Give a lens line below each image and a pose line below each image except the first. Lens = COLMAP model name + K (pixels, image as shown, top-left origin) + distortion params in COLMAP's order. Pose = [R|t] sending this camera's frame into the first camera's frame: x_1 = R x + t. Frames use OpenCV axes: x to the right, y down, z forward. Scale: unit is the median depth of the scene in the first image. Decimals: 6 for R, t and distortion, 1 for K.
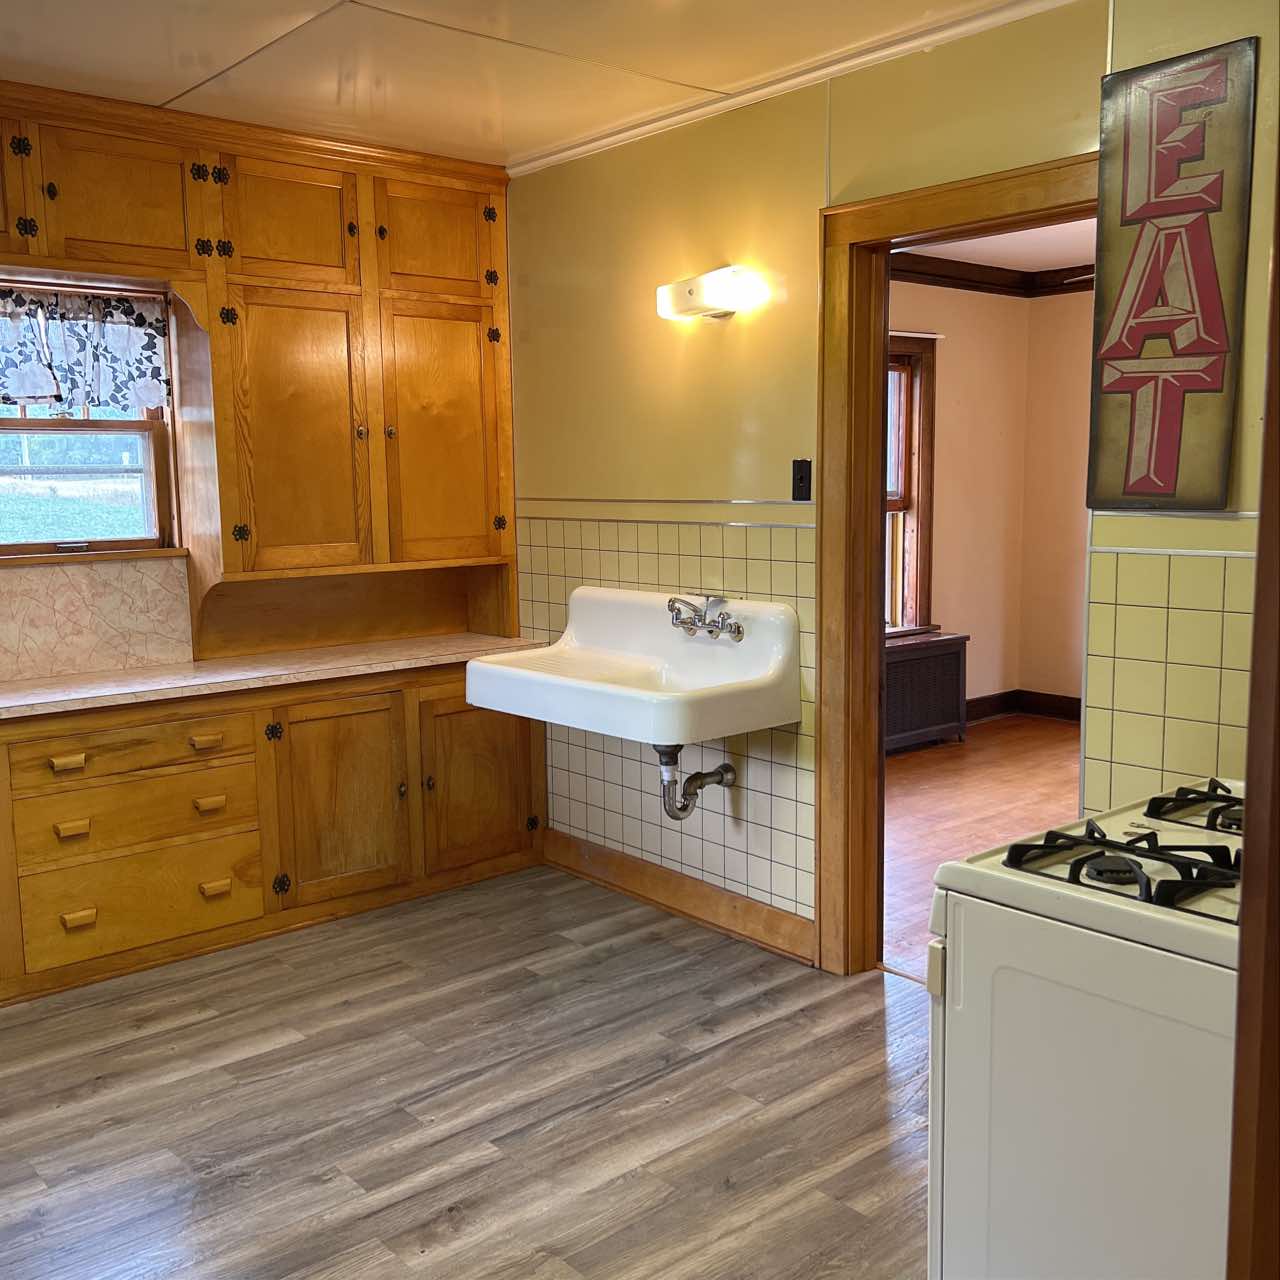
lens RADIAL K [[1300.0, 0, 639.5], [0, 1300.0, 642.3], [0, 0, 1]] dist [0.066076, -0.067102]
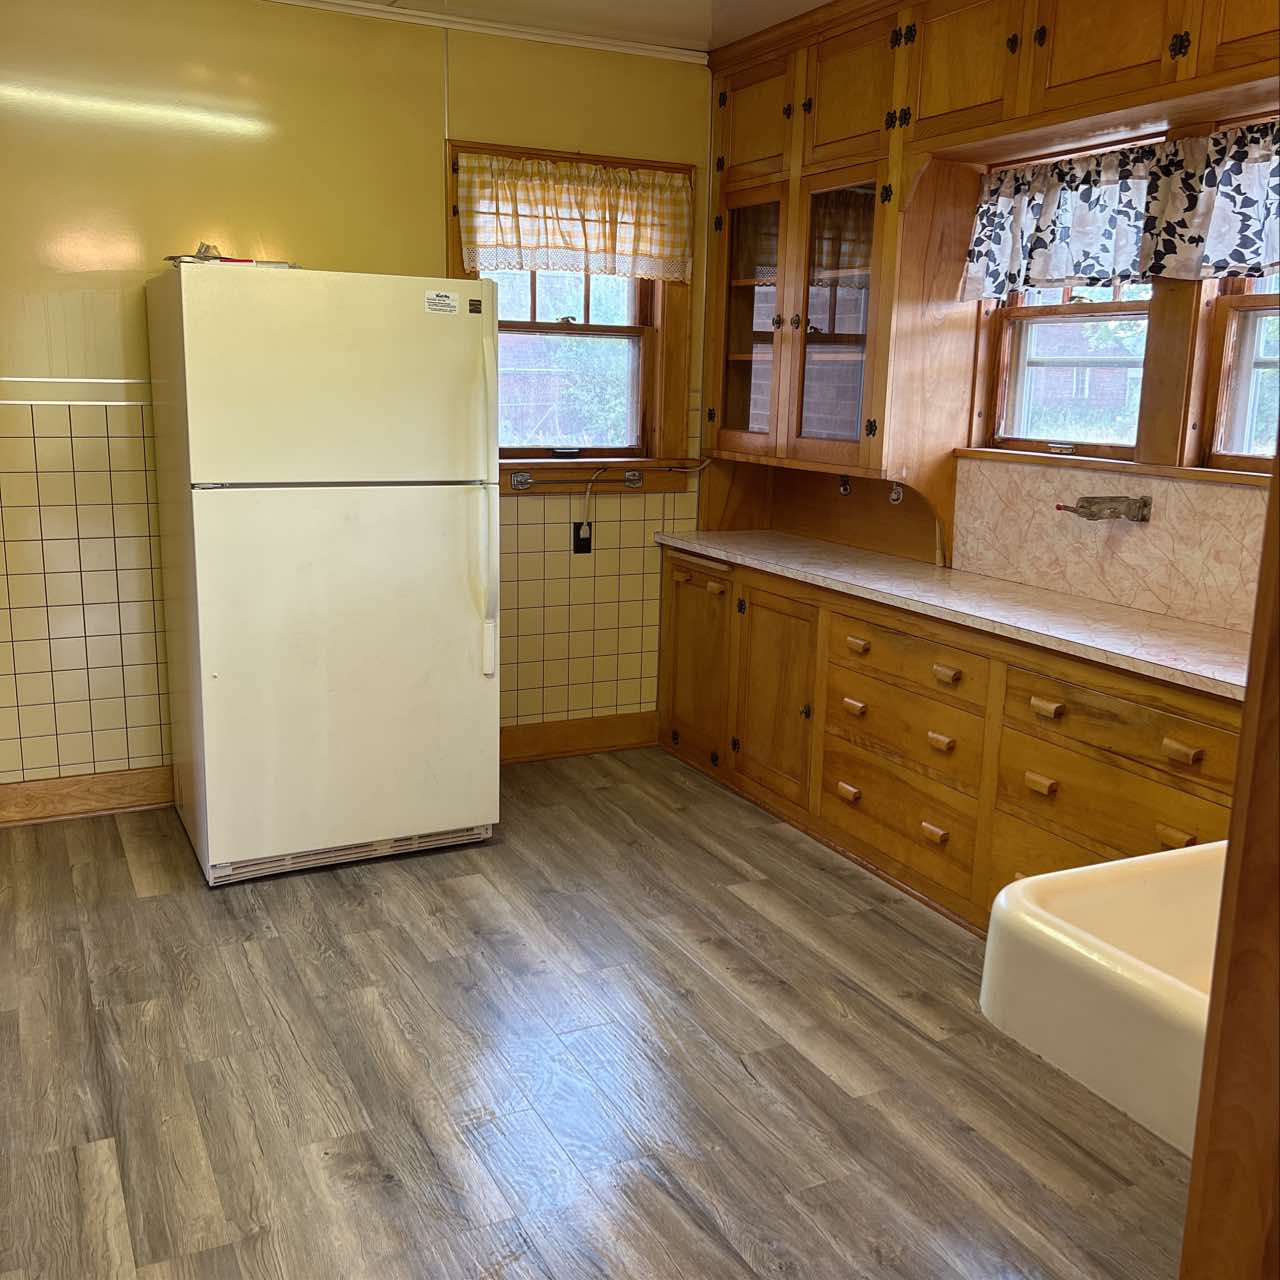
lens RADIAL K [[1292.4, 0, 639.8], [0, 1292.4, 638.5], [0, 0, 1]] dist [0.056501, -0.079417]
pose [[-0.250137, 0.203167, -0.946654, 0.384102], [-0.148291, 0.958161, 0.244820, -0.108313], [0.956787, 0.201619, -0.209544, 0.842939]]
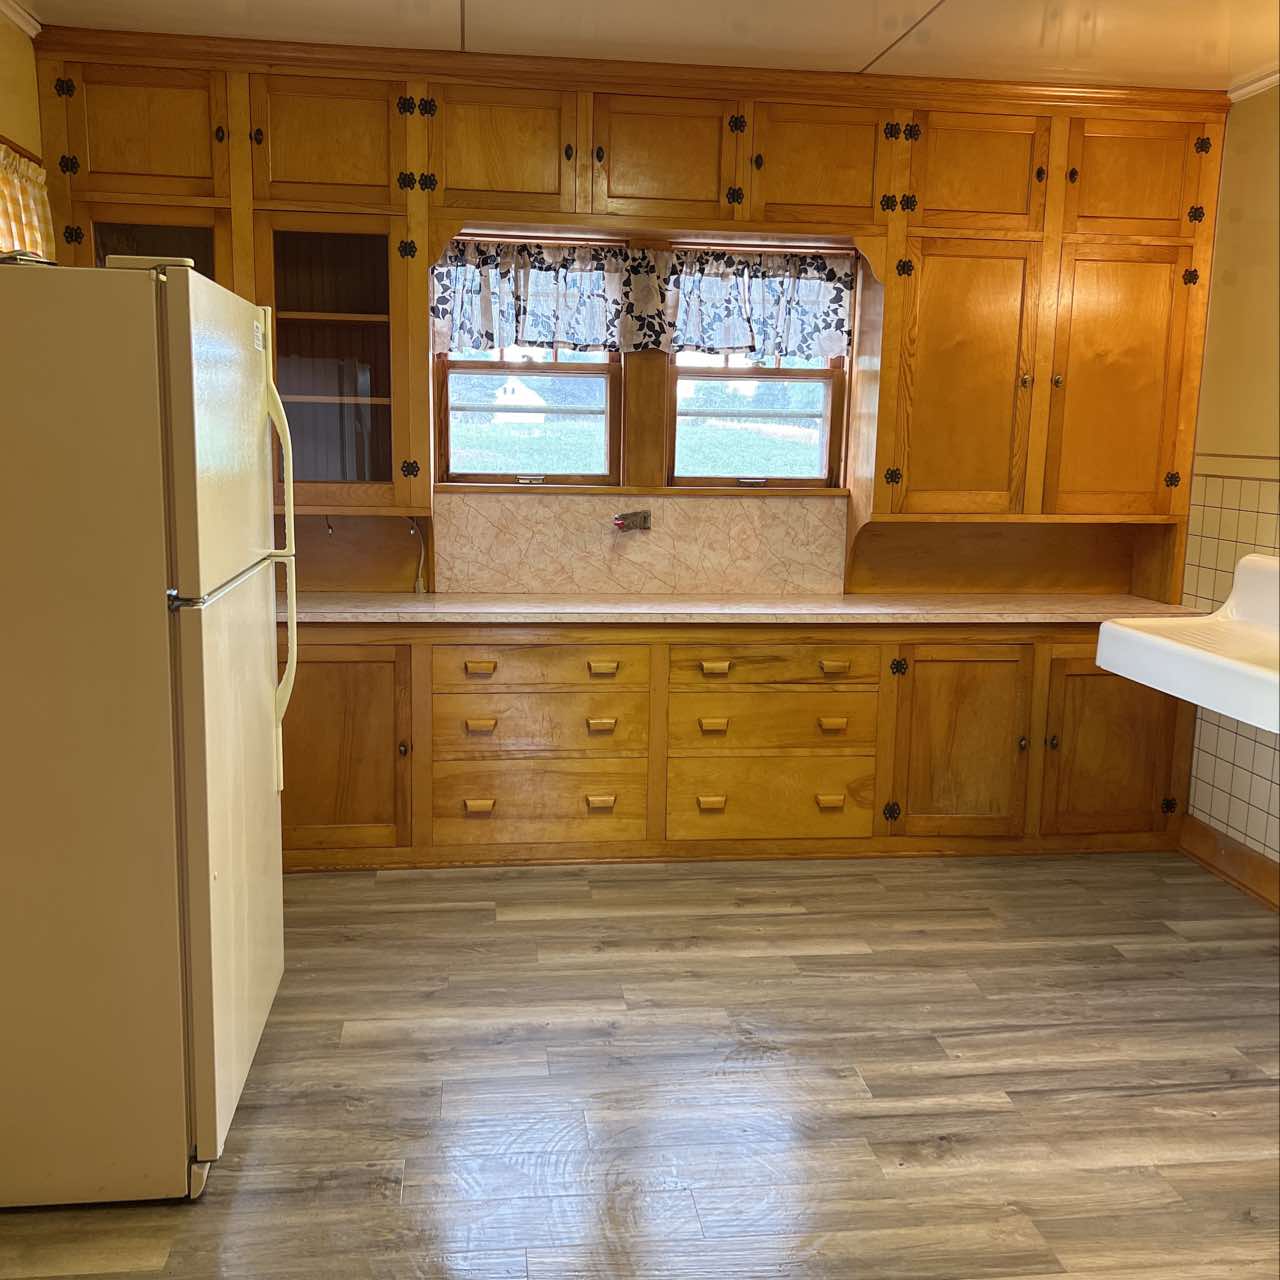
lens RADIAL K [[1293.6, 0, 638.8], [0, 1293.6, 643.0], [0, 0, 1]] dist [0.067410, -0.086952]
pose [[0.834295, 0.120124, -0.538072, 0.105788], [-0.103702, 0.992746, 0.060837, 0.007739], [0.541477, 0.005043, 0.840700, 0.010358]]
